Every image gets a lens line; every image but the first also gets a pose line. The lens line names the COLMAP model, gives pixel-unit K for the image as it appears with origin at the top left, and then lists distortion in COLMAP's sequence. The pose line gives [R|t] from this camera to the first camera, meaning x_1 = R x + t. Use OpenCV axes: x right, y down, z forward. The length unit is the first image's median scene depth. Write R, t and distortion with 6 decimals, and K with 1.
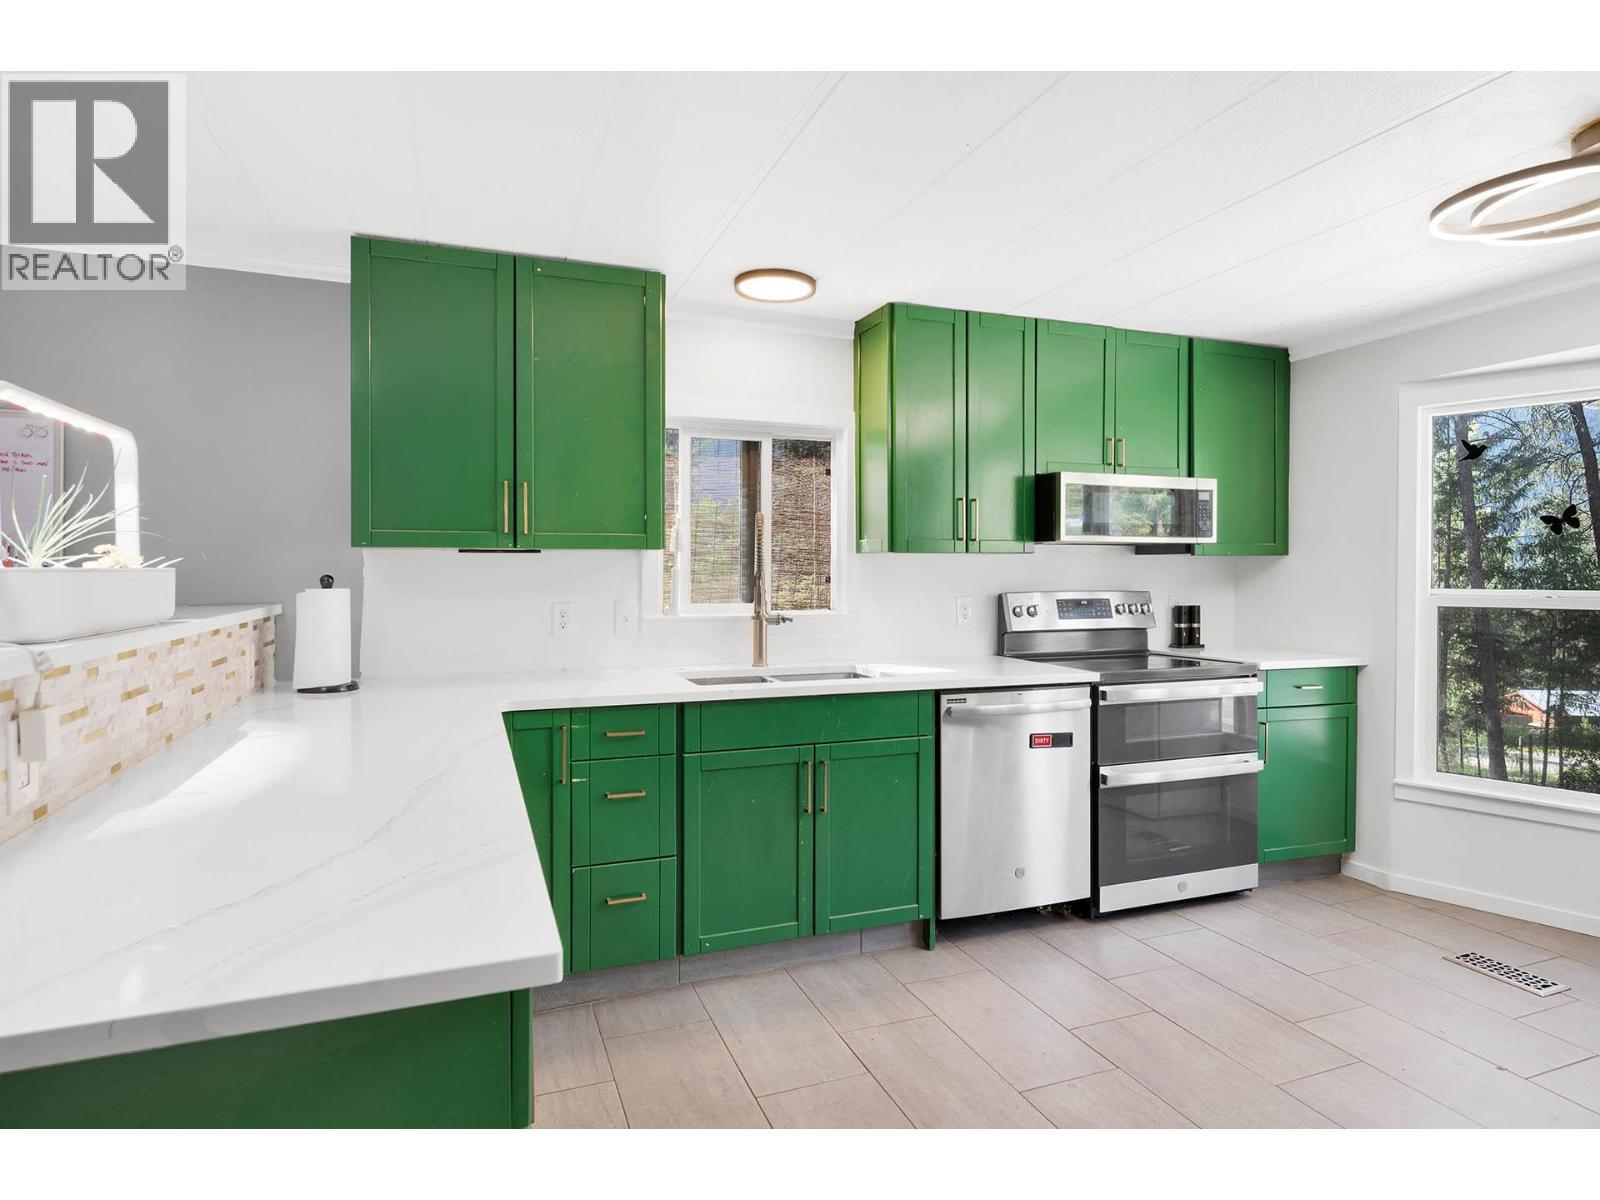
lens RADIAL K [[887.6, 0, 798.3], [0, 887.6, 576.8], [0, 0, 1]] dist [-0.001072, -0.000369]
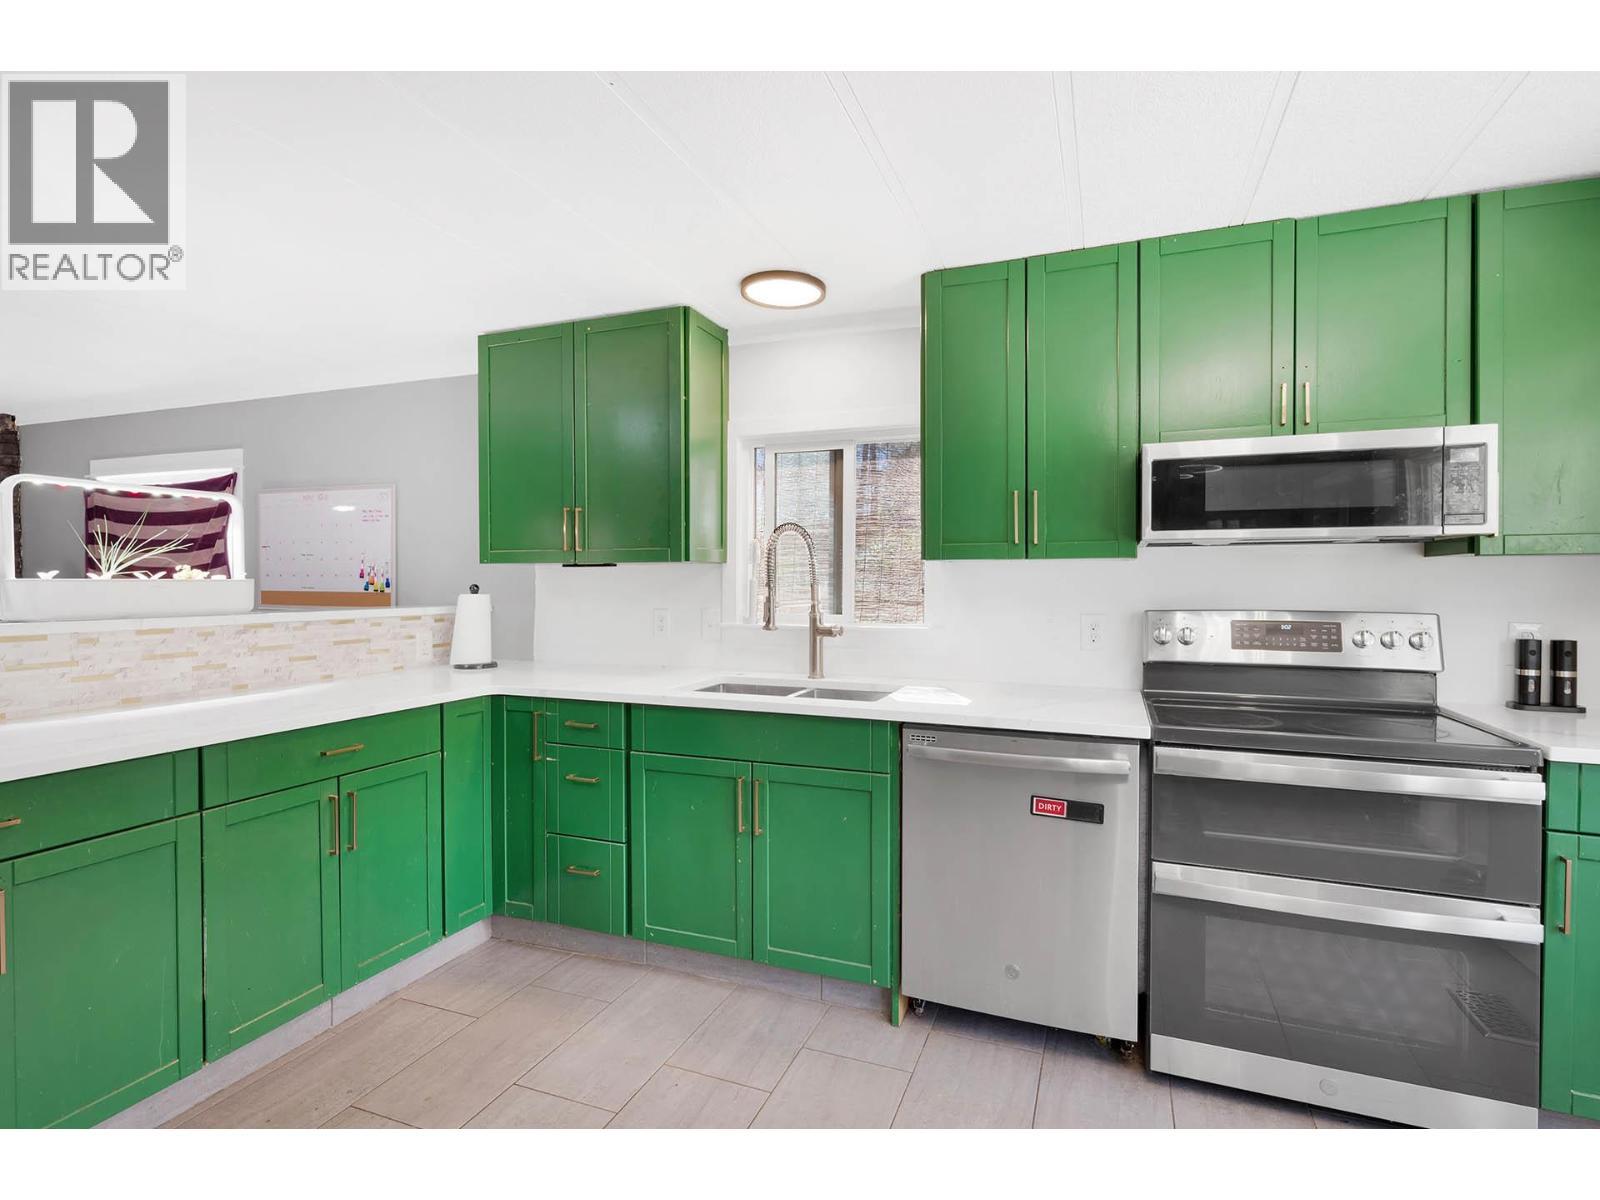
lens RADIAL K [[774.6, 0, 799.9], [0, 774.6, 592.4], [0, 0, 1]] dist [-0.002975, -0.000665]
pose [[0.743587, 0.008719, -0.668582, 0.490423], [-0.005468, 0.999961, 0.006958, -0.000411], [0.668617, -0.001518, 0.743606, 0.330249]]
